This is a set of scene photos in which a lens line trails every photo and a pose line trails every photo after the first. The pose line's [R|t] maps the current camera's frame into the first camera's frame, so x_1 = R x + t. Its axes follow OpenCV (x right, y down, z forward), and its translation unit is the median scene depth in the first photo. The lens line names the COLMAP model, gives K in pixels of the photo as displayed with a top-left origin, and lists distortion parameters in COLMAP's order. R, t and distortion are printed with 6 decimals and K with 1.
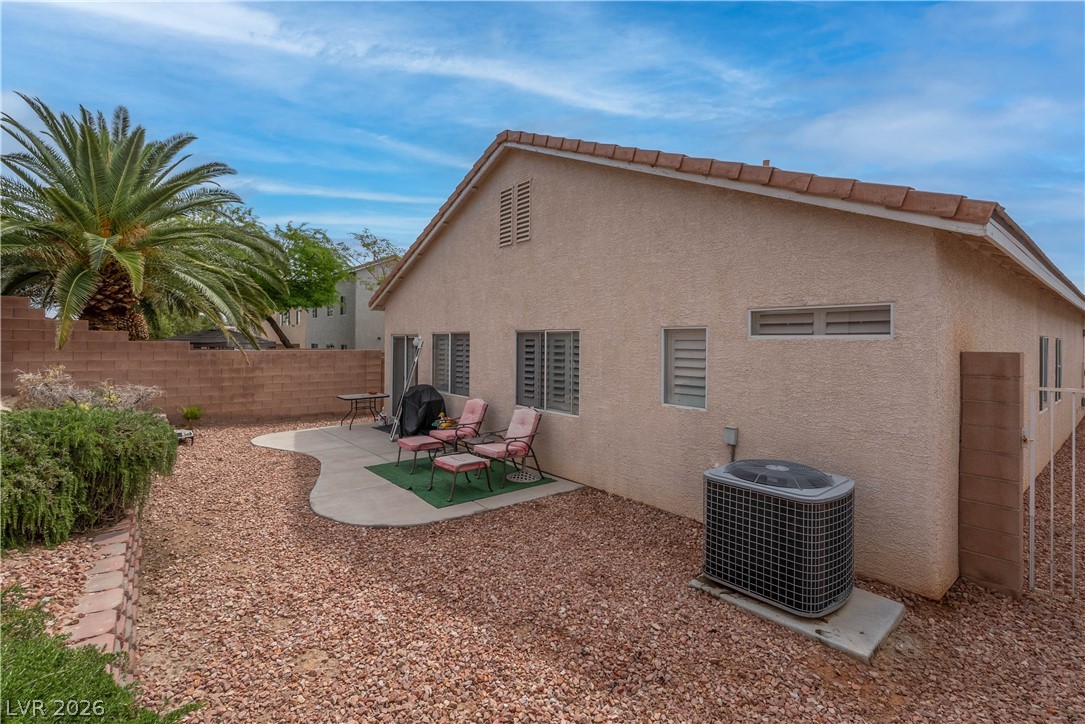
lens RADIAL K [[492.7, 0, 551.4], [0, 492.7, 339.2], [0, 0, 1]] dist [-0.018297, 0.005556]
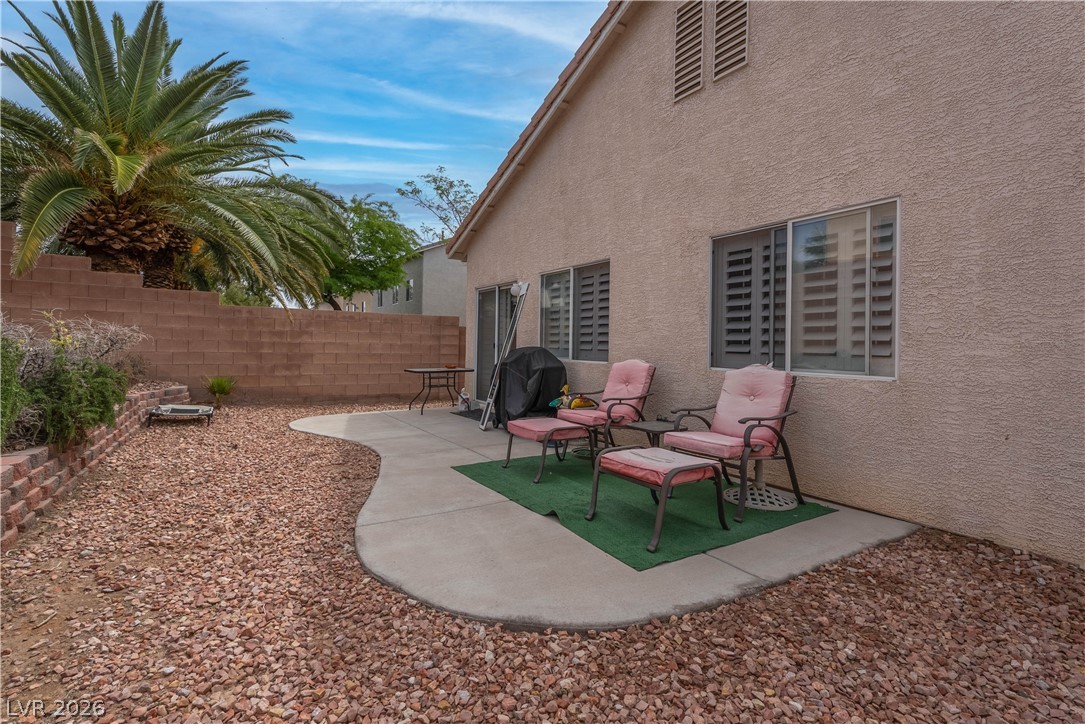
lens RADIAL K [[492.7, 0, 543.7], [0, 492.7, 345.9], [0, 0, 1]] dist [-0.018297, 0.005556]
pose [[0.991548, 0.009587, -0.129386, -0.158782], [-0.009456, 0.999954, 0.001623, 0.091726], [0.129396, -0.000386, 0.991593, 0.347983]]
